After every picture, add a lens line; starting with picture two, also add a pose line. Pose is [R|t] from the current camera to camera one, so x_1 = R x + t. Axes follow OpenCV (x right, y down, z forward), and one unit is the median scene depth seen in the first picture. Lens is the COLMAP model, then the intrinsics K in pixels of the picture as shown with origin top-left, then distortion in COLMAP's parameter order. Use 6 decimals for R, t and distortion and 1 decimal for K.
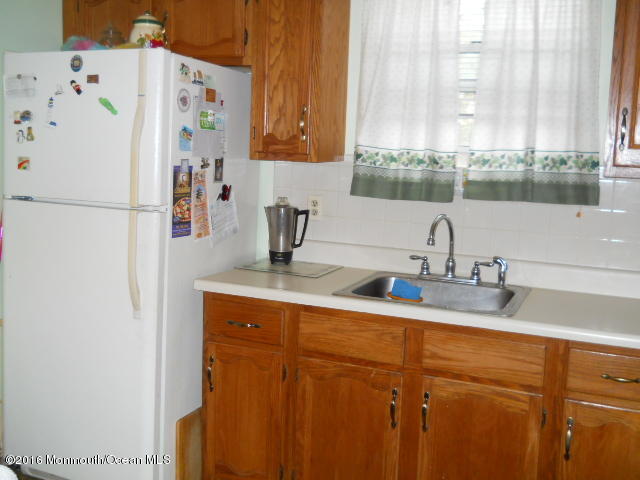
lens RADIAL K [[712.8, 0, 304.6], [0, 712.8, 231.7], [0, 0, 1]] dist [-0.051973, 0.046855]
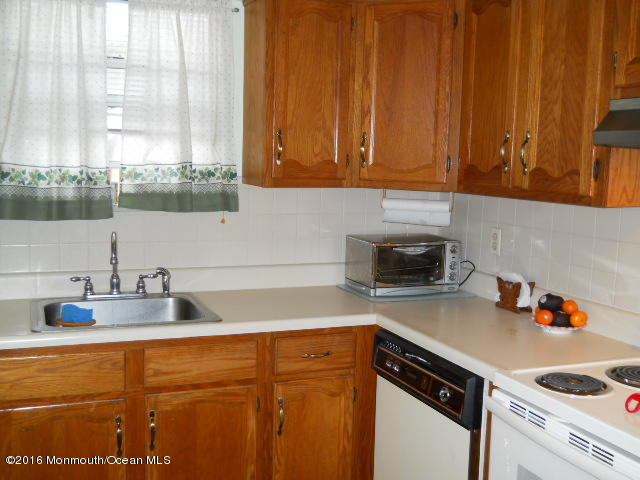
lens RADIAL K [[712.8, 0, 304.6], [0, 712.8, 231.7], [0, 0, 1]] dist [-0.051973, 0.046855]
pose [[0.703766, -0.089285, 0.704799, -0.303795], [0.089854, 0.995291, 0.036362, -0.035206], [-0.704726, 0.037739, 0.708475, 0.113158]]
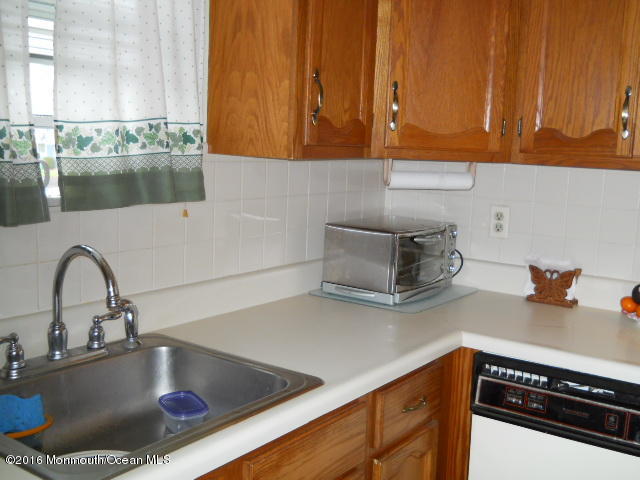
lens RADIAL K [[712.8, 0, 304.6], [0, 712.8, 231.7], [0, 0, 1]] dist [-0.051973, 0.046855]
pose [[0.222126, -0.149759, 0.963448, -0.262930], [0.096387, 0.986666, 0.131146, -0.084315], [-0.970242, 0.063733, 0.233599, 0.697566]]
